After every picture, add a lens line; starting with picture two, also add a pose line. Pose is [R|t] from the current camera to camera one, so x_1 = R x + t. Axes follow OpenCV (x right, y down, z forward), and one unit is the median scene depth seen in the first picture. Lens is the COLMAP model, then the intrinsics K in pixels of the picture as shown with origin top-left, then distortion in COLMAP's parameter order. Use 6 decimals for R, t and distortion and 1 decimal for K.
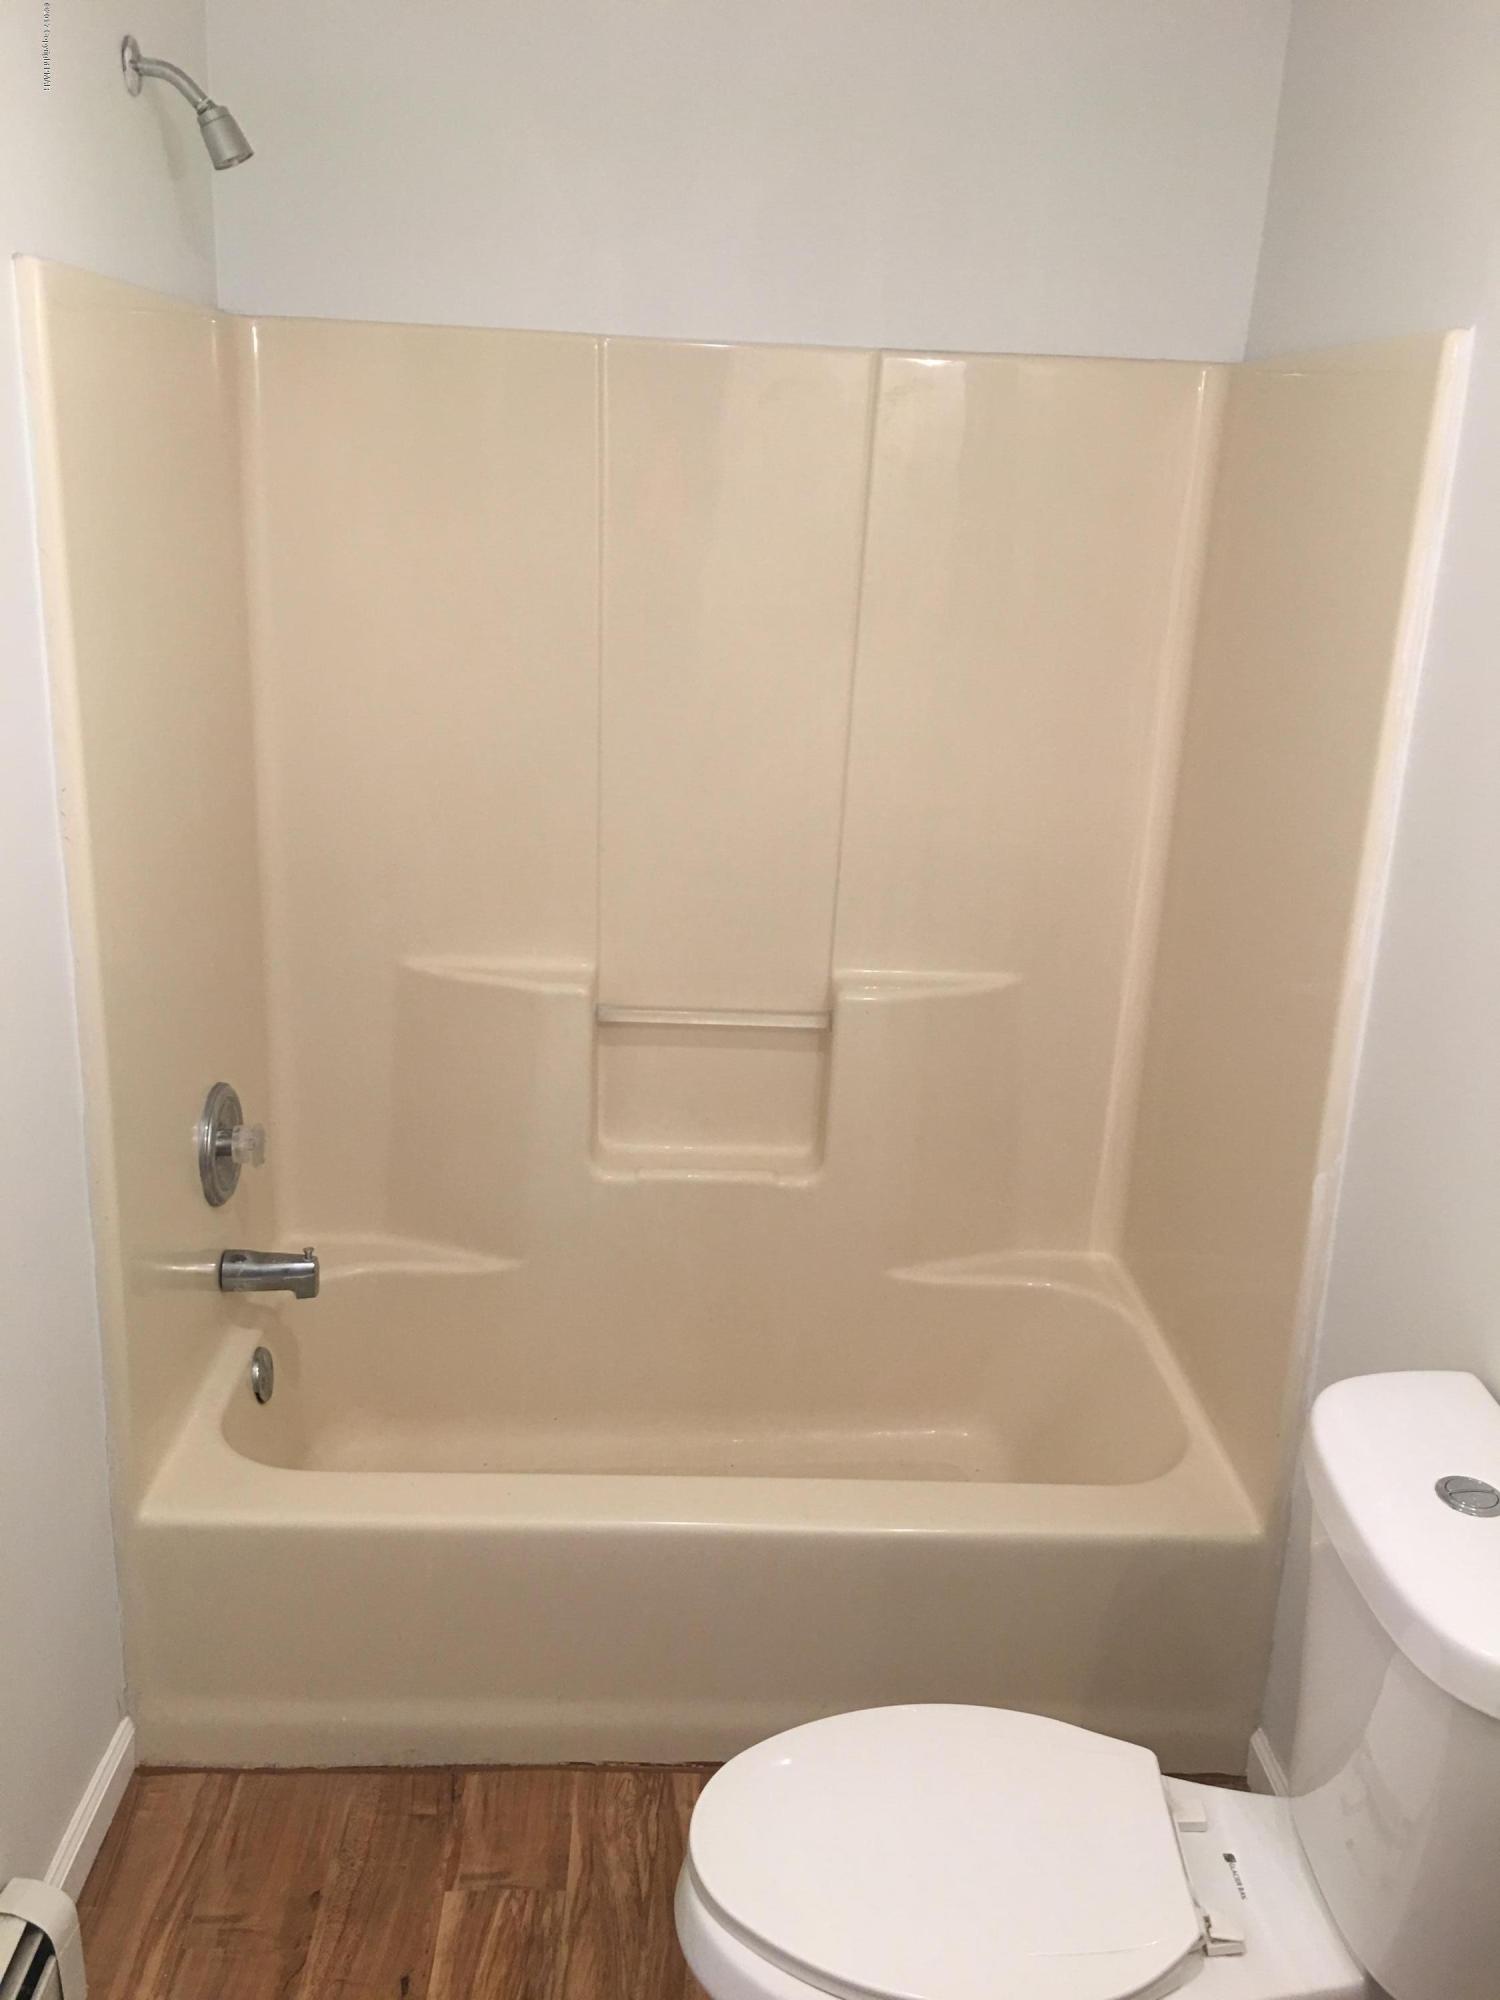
lens RADIAL K [[1655.3, 0, 762.4], [0, 1655.3, 973.8], [0, 0, 1]] dist [0.080483, -0.105919]
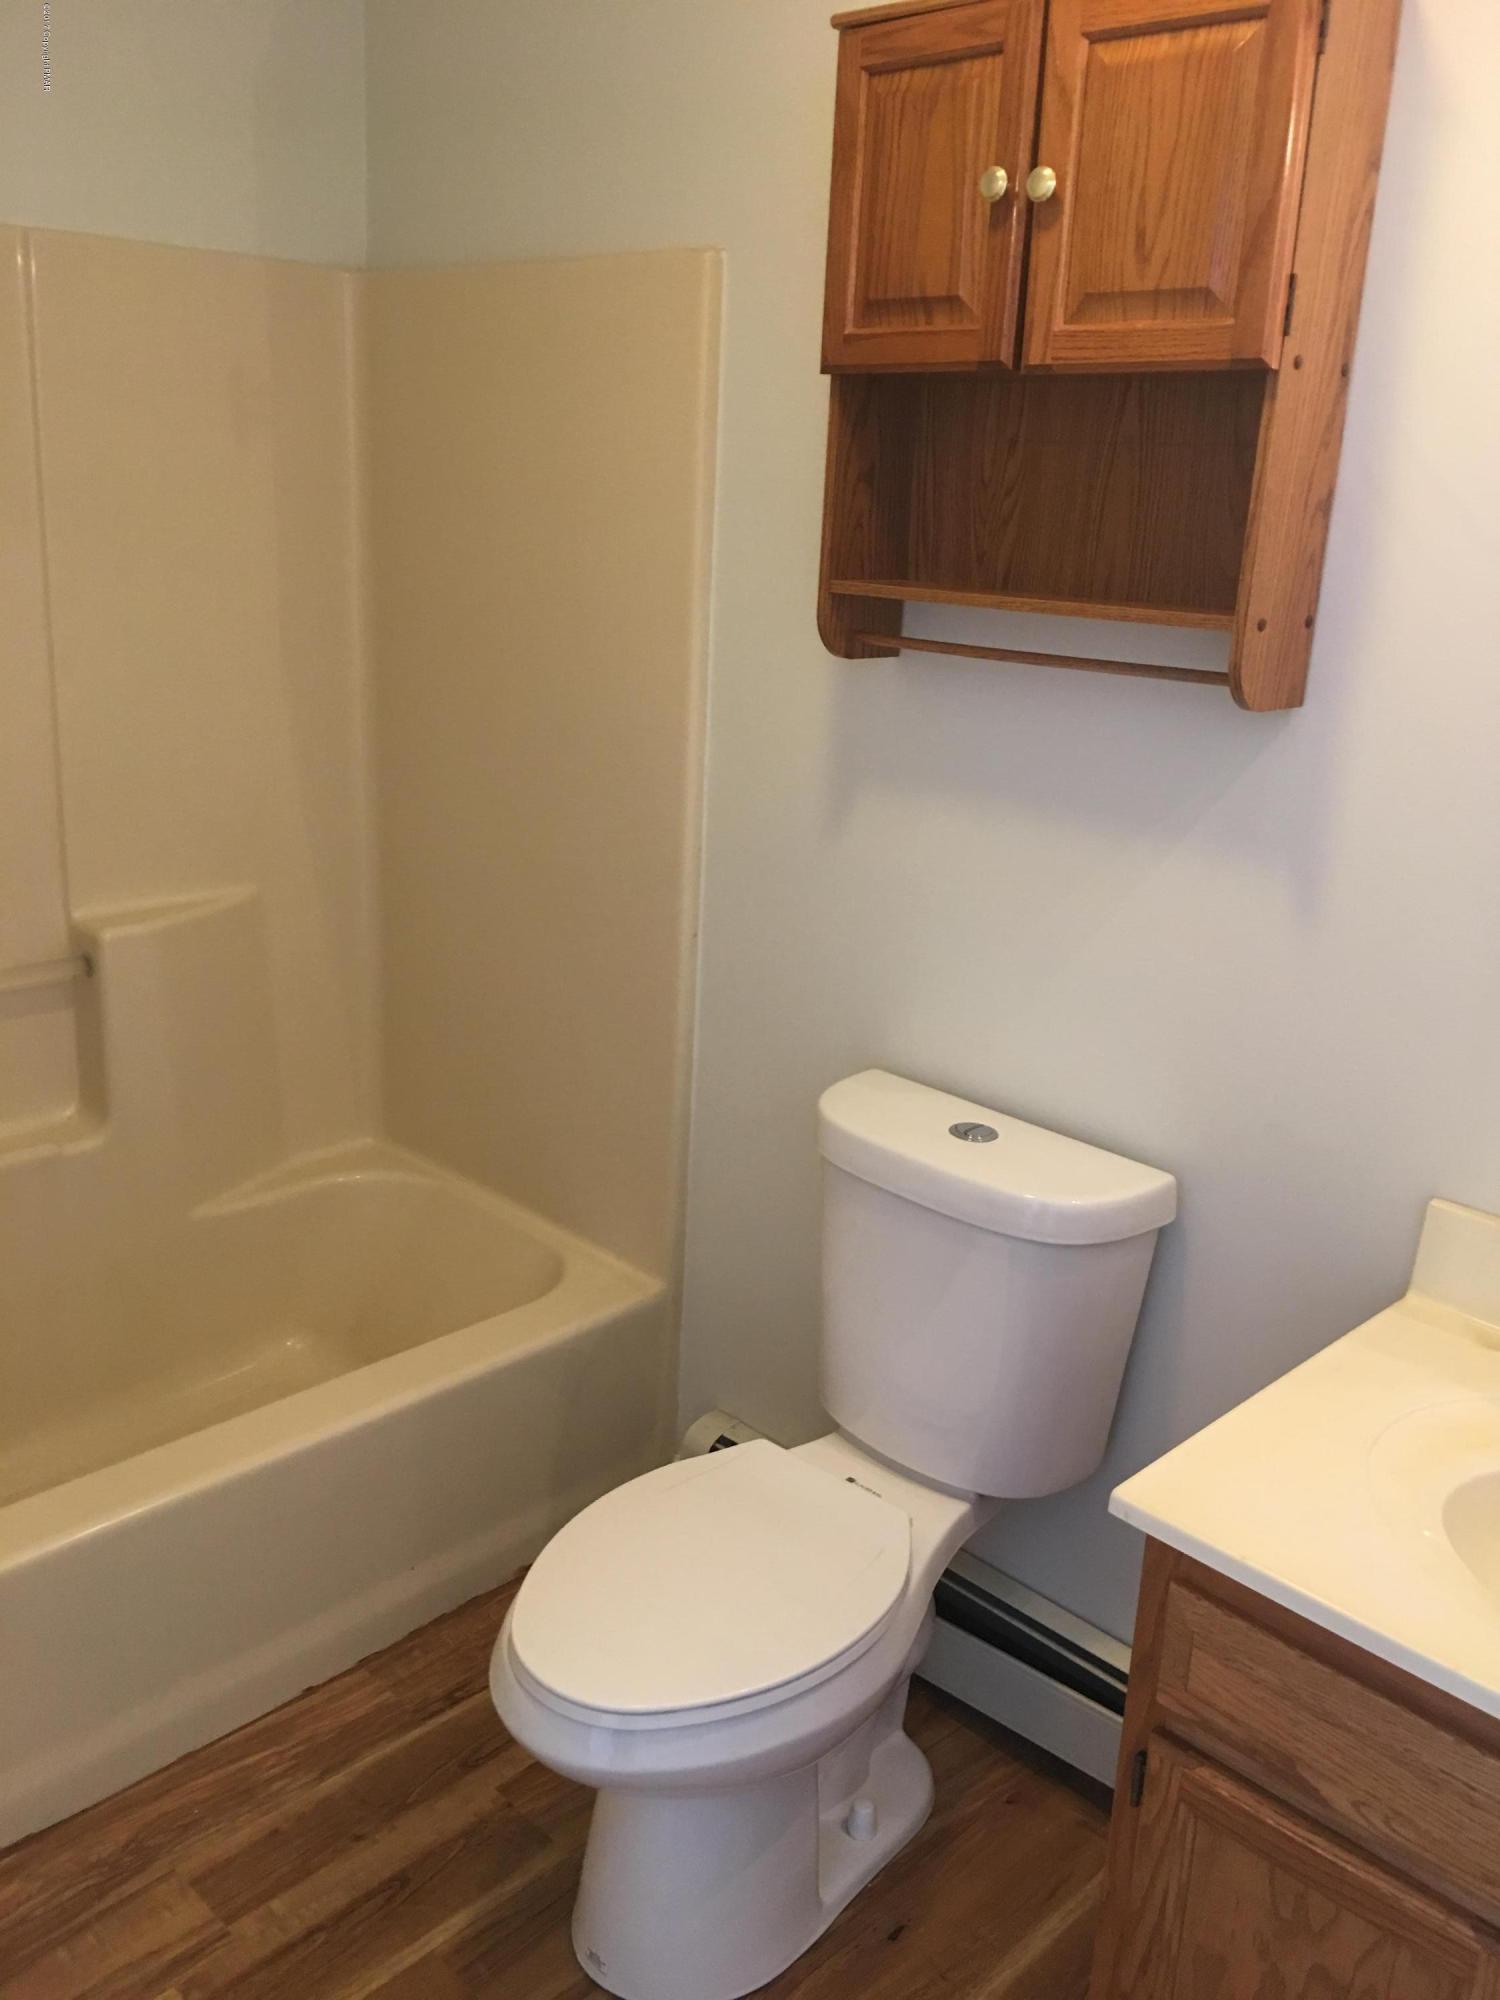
lens RADIAL K [[1655.3, 0, 762.4], [0, 1655.3, 973.8], [0, 0, 1]] dist [0.080483, -0.105919]
pose [[0.748260, -0.212231, 0.628543, -0.260323], [0.191980, 0.976181, 0.101066, 0.010626], [-0.635021, 0.045044, 0.771181, 0.036473]]
